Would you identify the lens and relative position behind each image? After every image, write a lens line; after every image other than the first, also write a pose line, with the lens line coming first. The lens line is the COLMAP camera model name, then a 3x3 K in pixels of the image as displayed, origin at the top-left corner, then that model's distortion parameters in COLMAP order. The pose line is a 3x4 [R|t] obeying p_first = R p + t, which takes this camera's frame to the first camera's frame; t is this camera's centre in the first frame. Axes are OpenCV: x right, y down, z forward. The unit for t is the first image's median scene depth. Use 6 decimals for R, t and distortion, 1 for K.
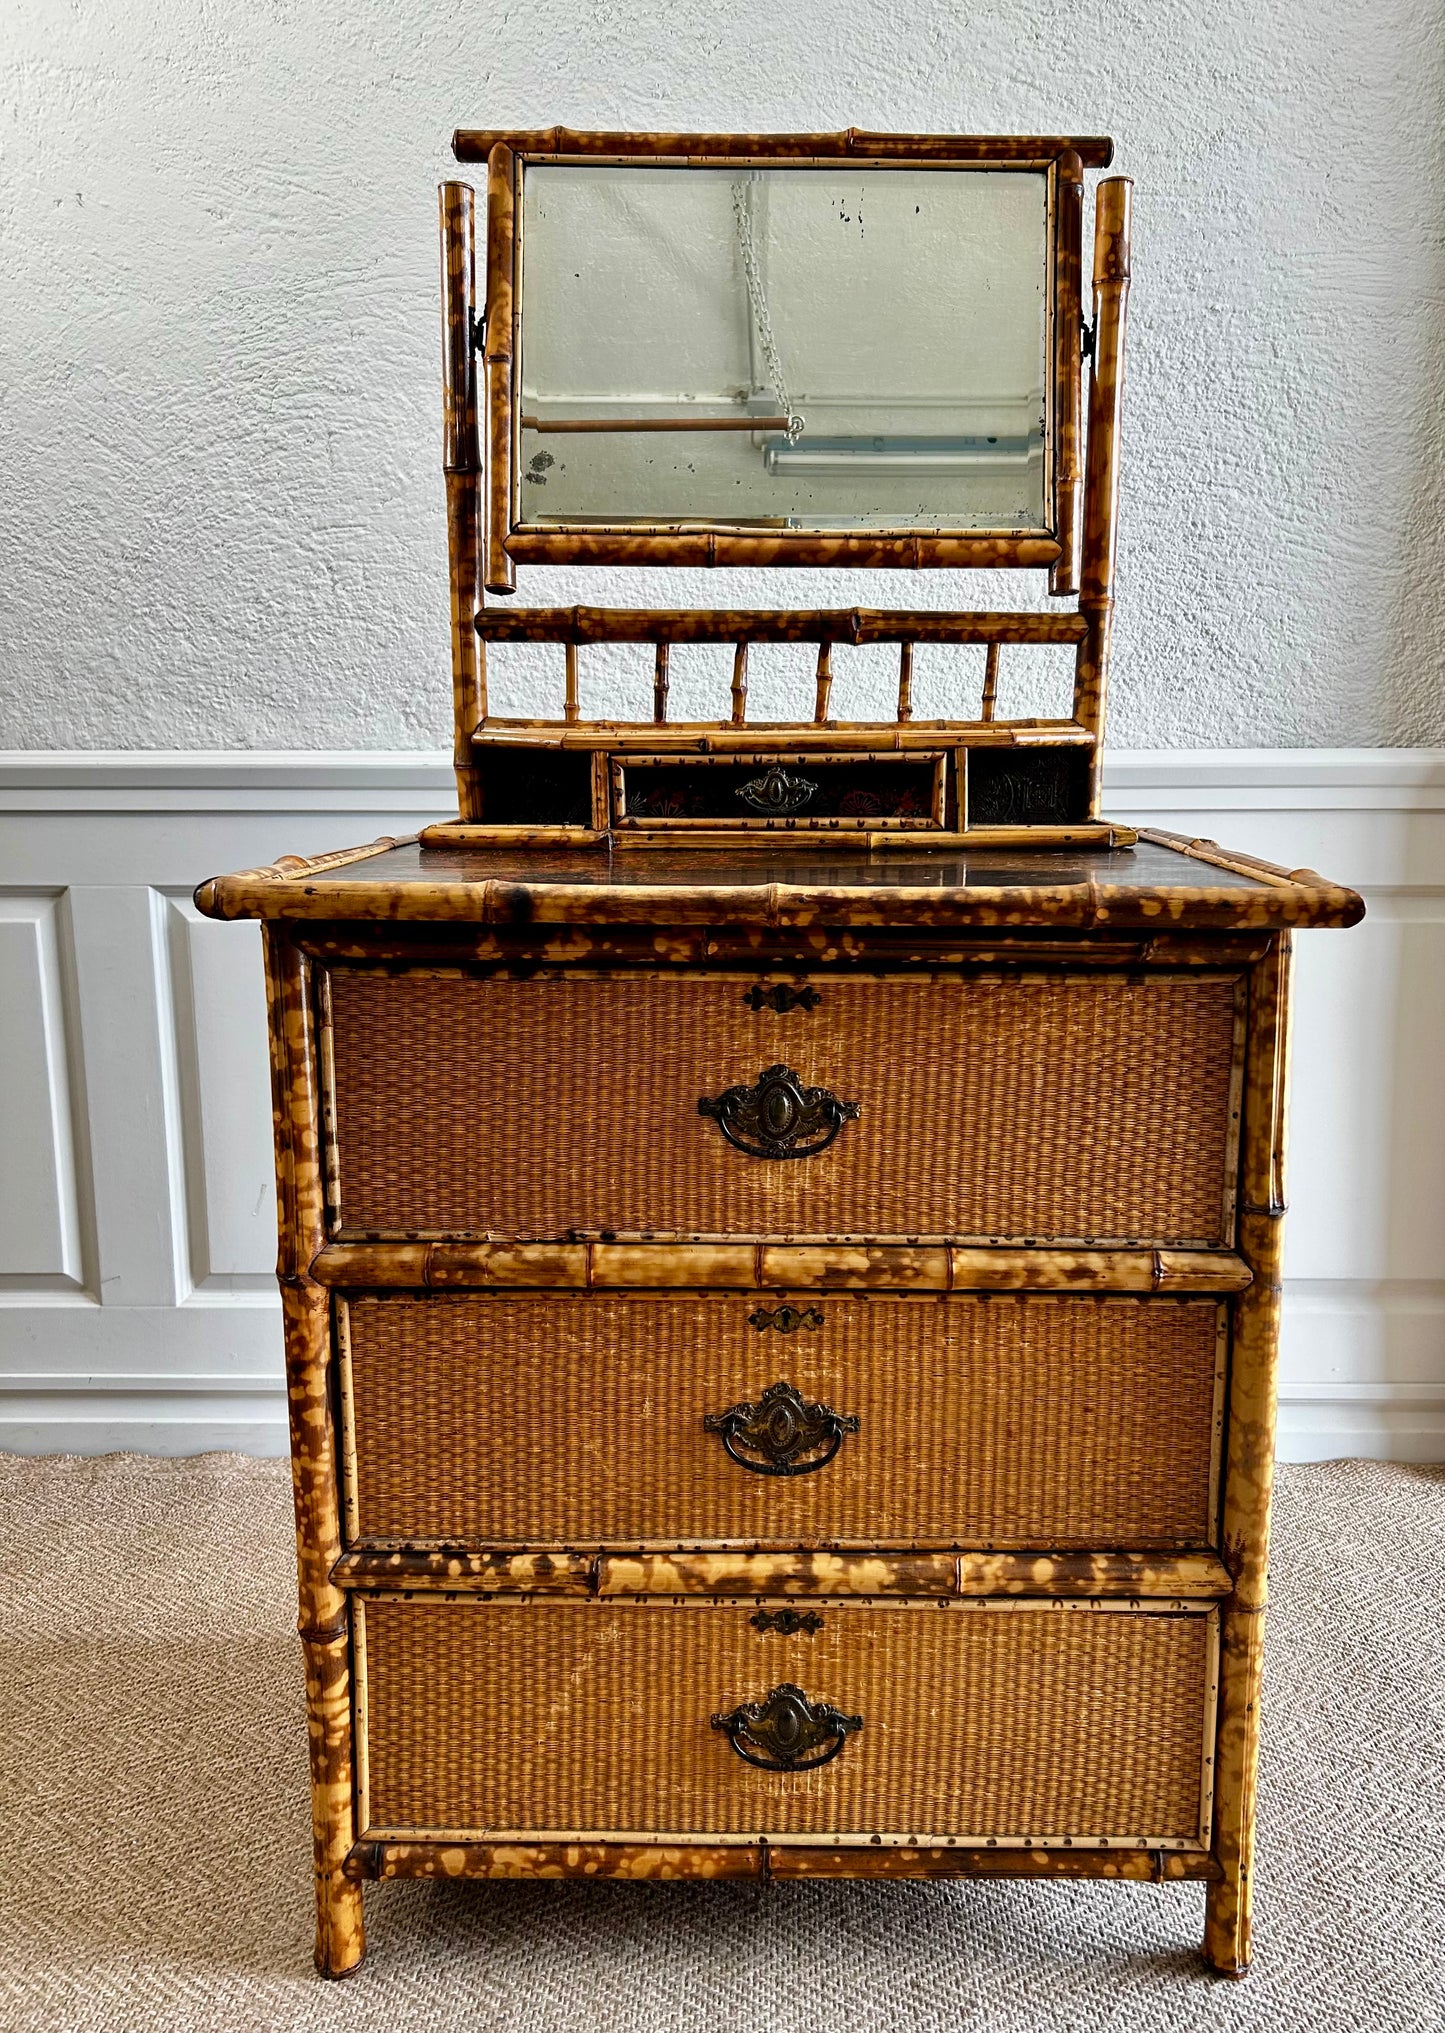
lens RADIAL K [[1551.3, 0, 781.8], [0, 1551.3, 1078.3], [0, 0, 1]] dist [0.064869, -0.074119]
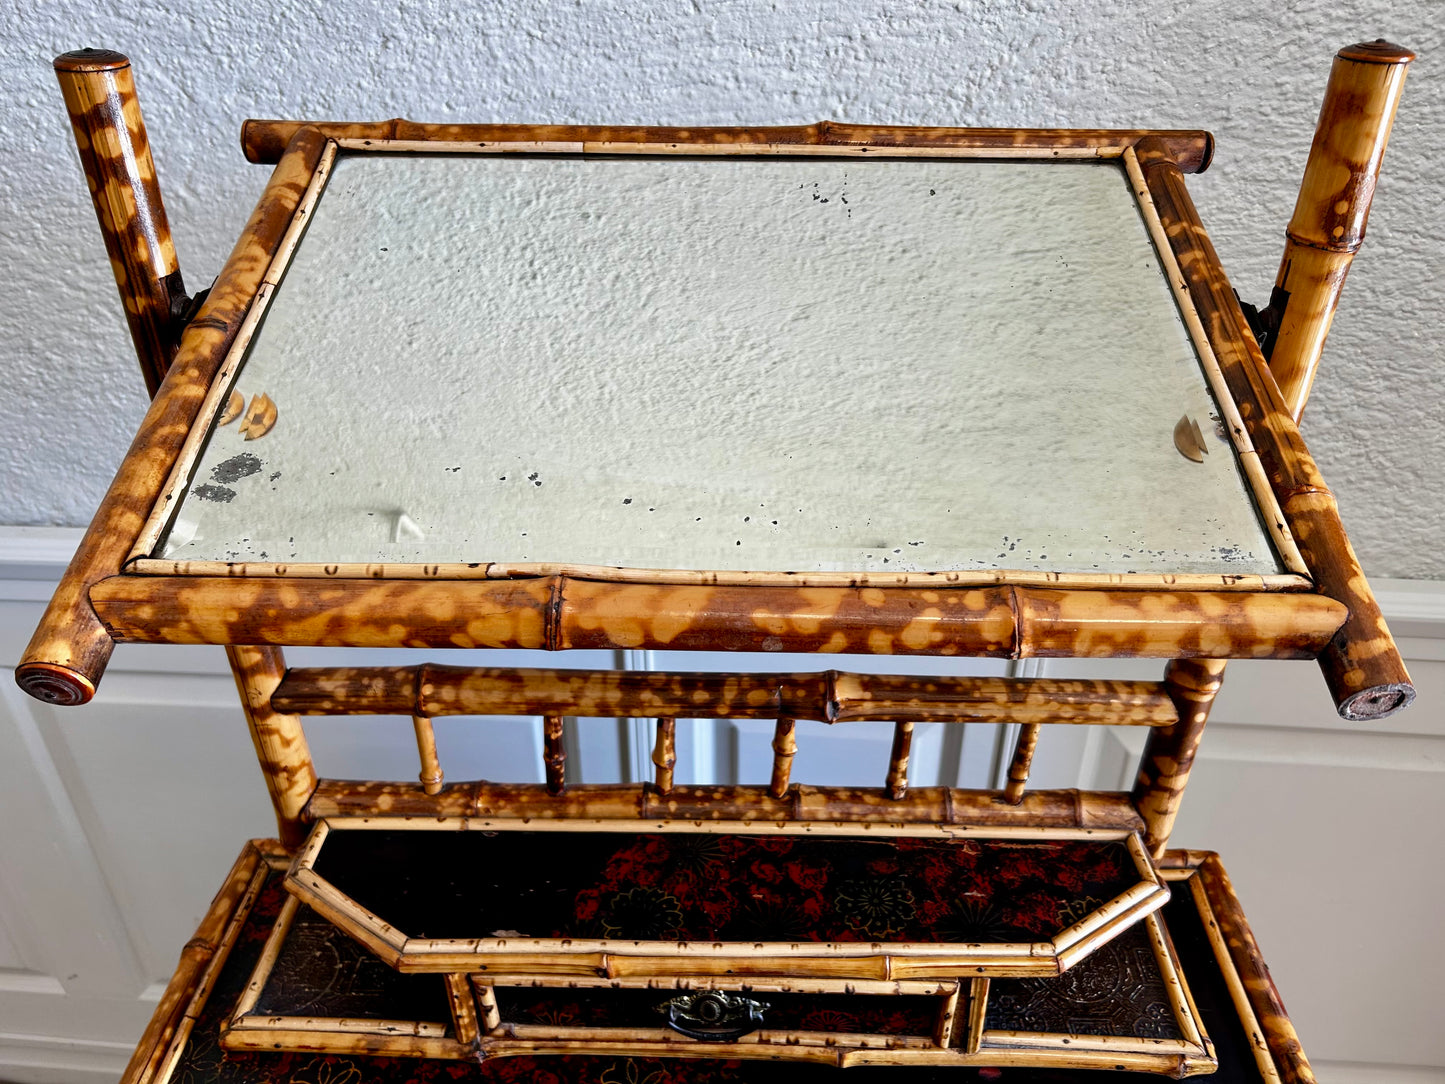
lens RADIAL K [[1089.8, 0, 733.8], [0, 1089.8, 562.9], [0, 0, 1]] dist [0.016472, 0.000620]
pose [[0.999686, 0.011606, -0.022228, 0.017314], [-0.002643, 0.930271, 0.366863, -0.621155], [0.024936, -0.366689, 0.930009, 0.692044]]
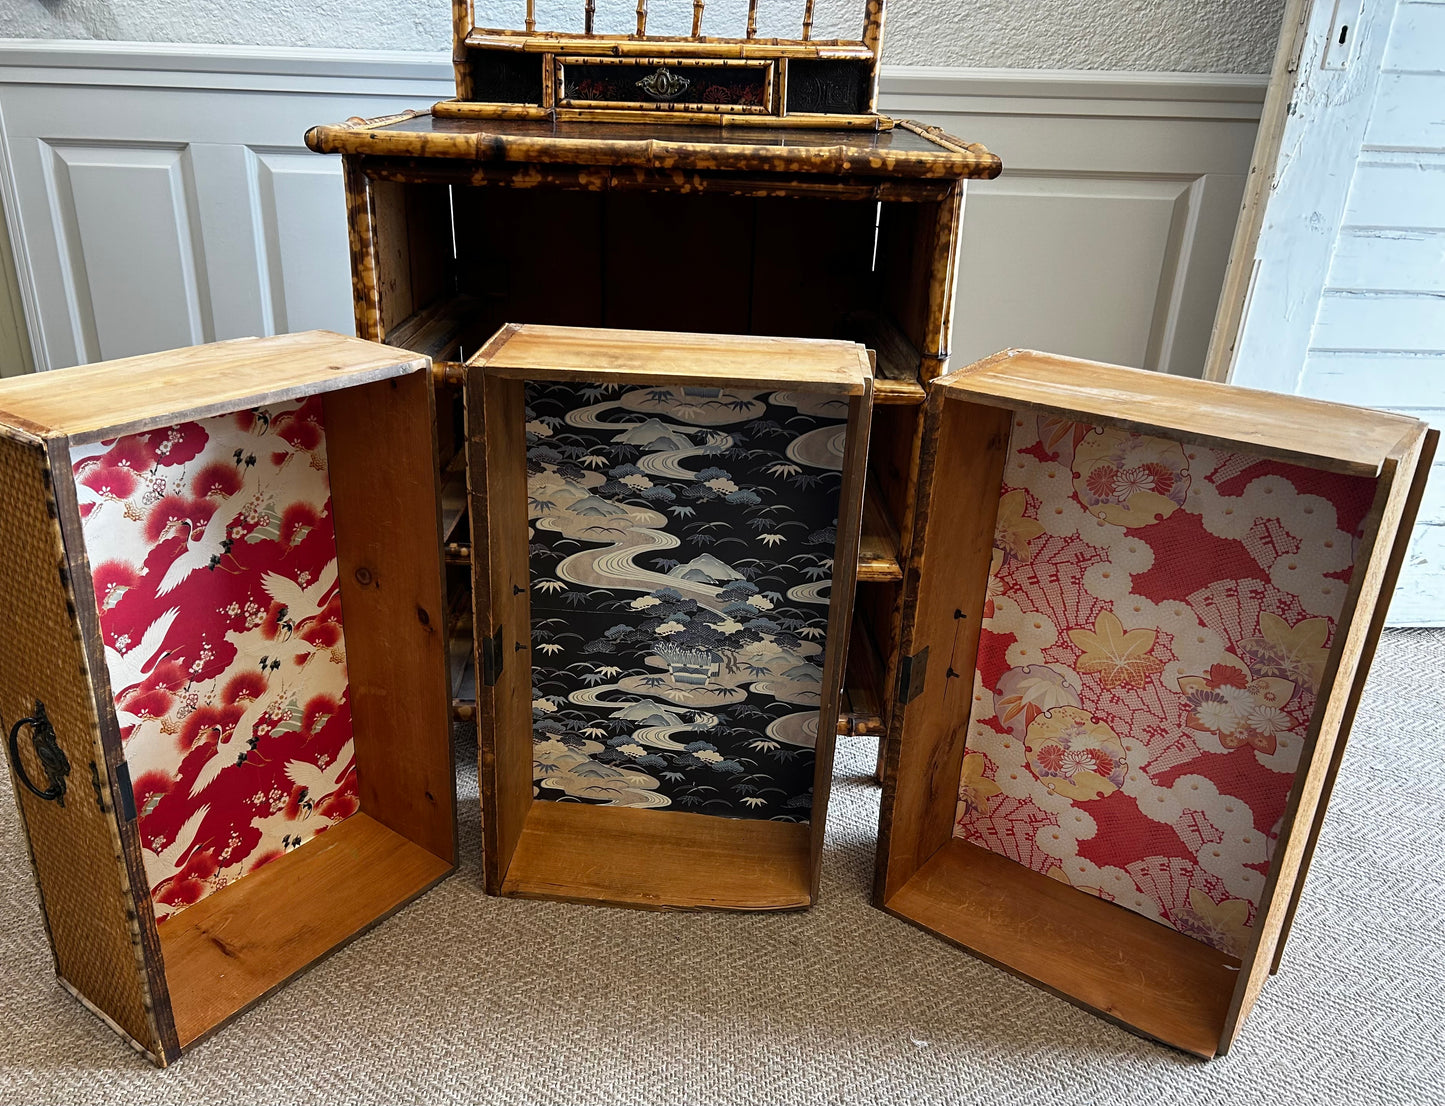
lens RADIAL K [[1170.5, 0, 685.5], [0, 1170.5, 614.9], [0, 0, 1]] dist [-0.010441, -0.005880]
pose [[0.999495, 0.031783, 0.000399, 0.039689], [-0.031016, 0.972447, 0.231050, 0.065440], [0.006956, -0.230946, 0.972942, -0.275714]]
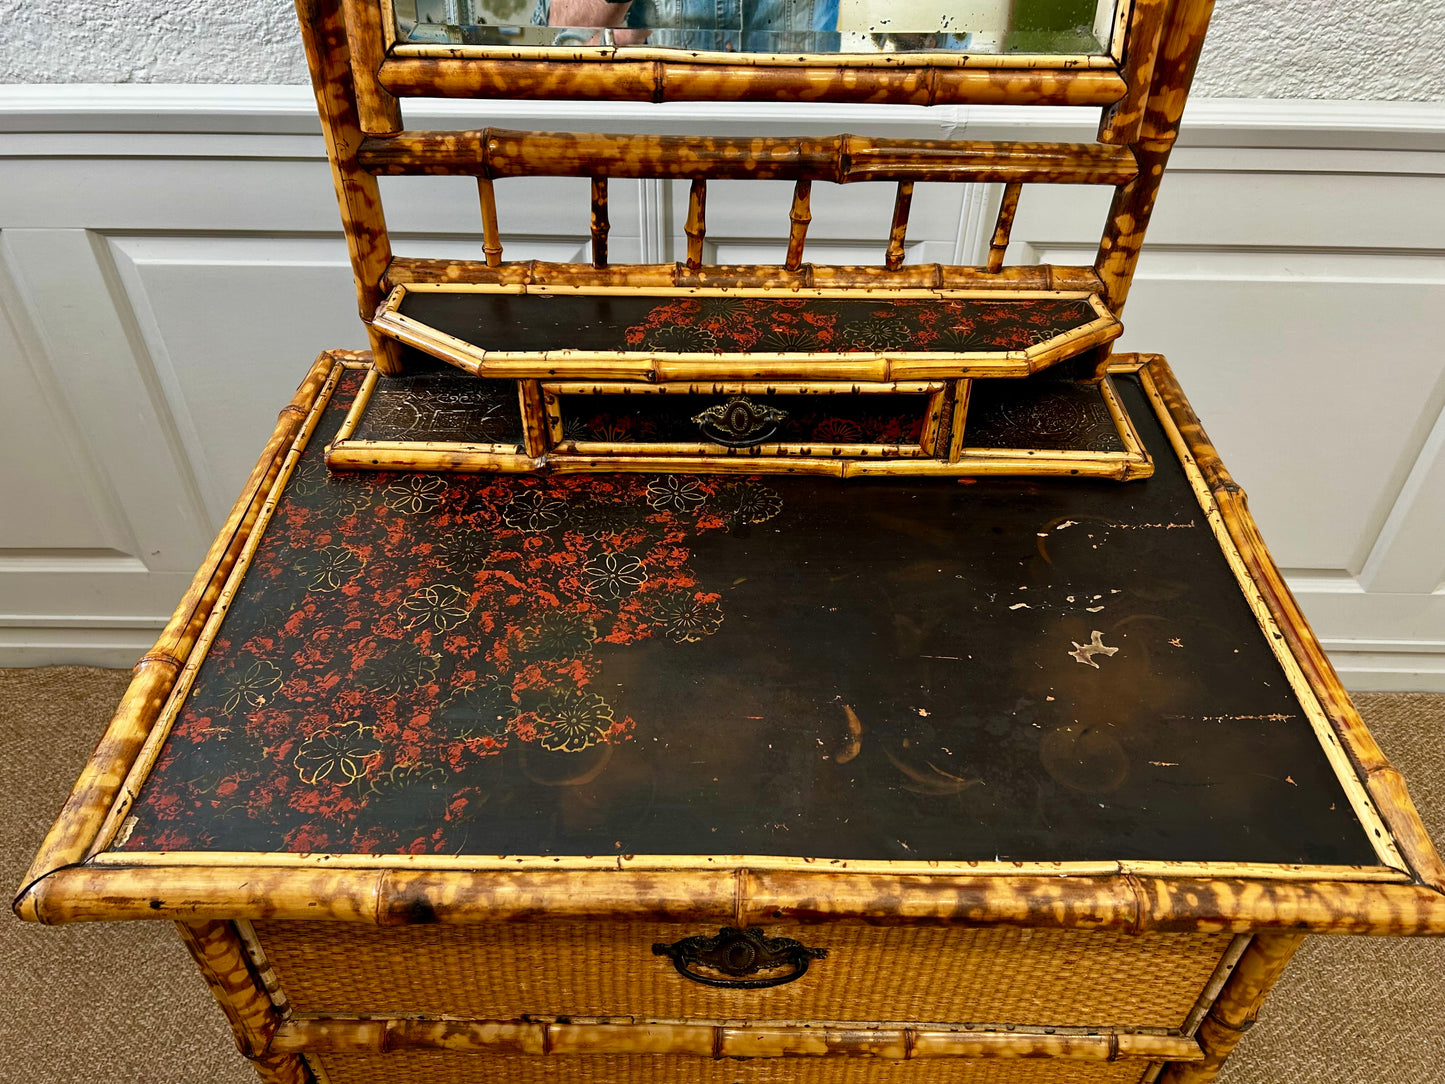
lens RADIAL K [[1084.4, 0, 723.3], [0, 1084.4, 558.0], [0, 0, 1]] dist [0.076161, -0.124745]
pose [[0.999916, 0.011973, 0.004876, -0.016268], [-0.012833, 0.873795, 0.486125, -0.456741], [0.001560, -0.486147, 0.873876, 0.500991]]
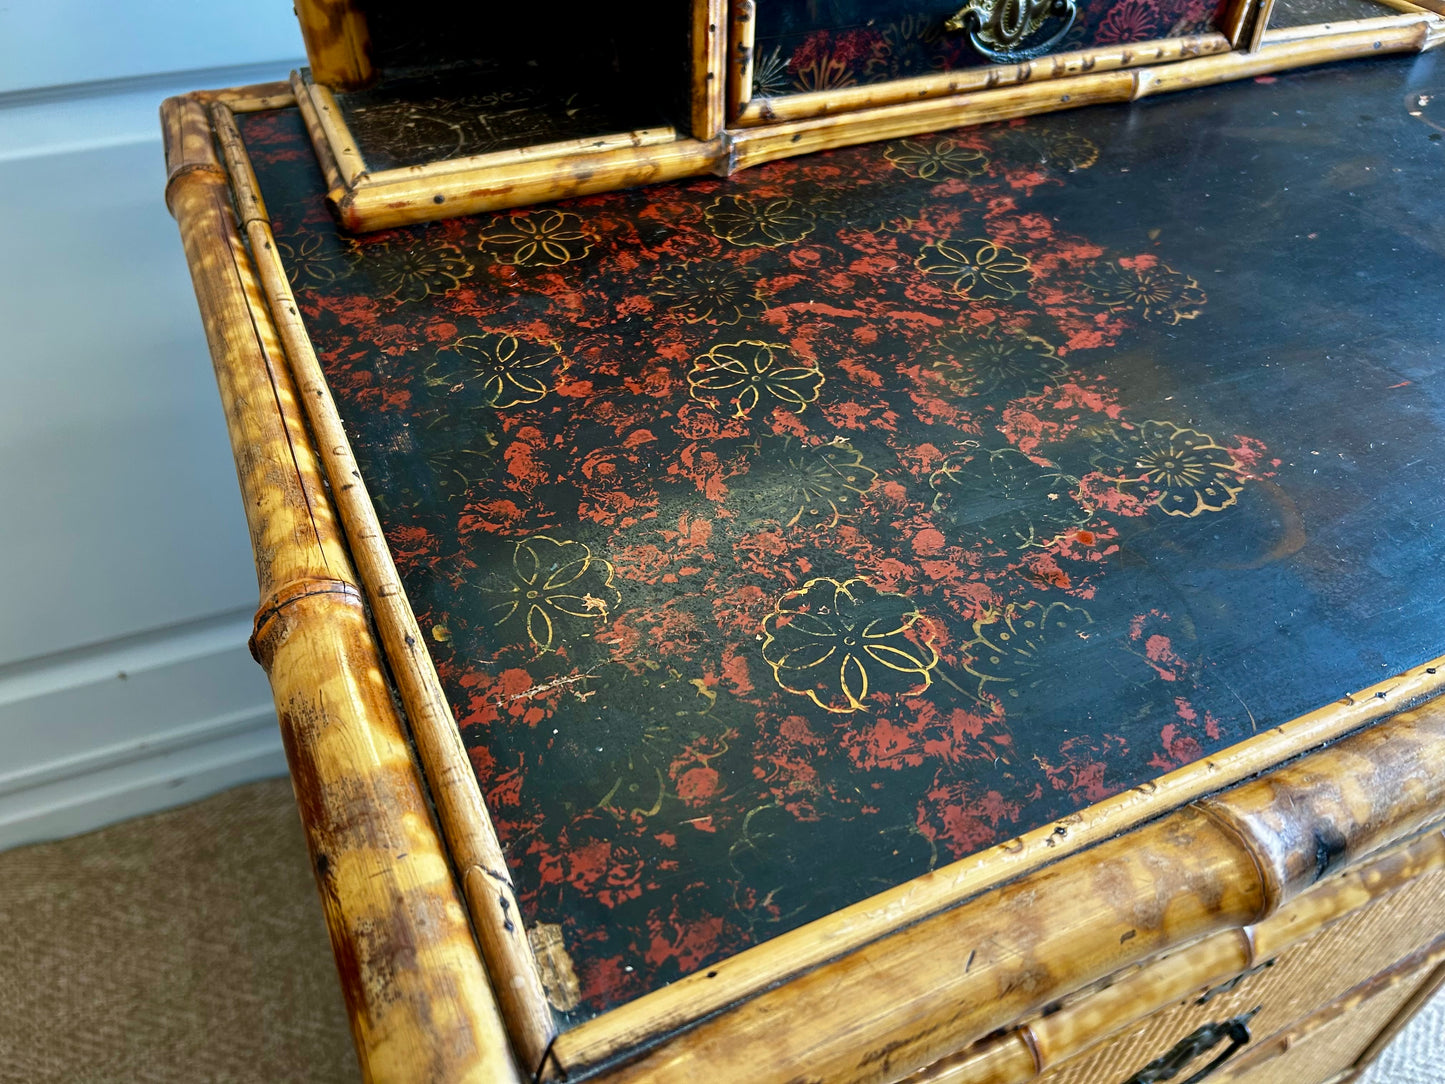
lens RADIAL K [[1102.2, 0, 722.5], [0, 1102.2, 542.0], [0, 0, 1]] dist [0.043241, -0.074352]
pose [[0.908544, -0.265960, 0.322199, -0.295544], [0.061749, 0.848215, 0.526040, -0.266339], [-0.413200, -0.458035, 0.787064, 0.742960]]
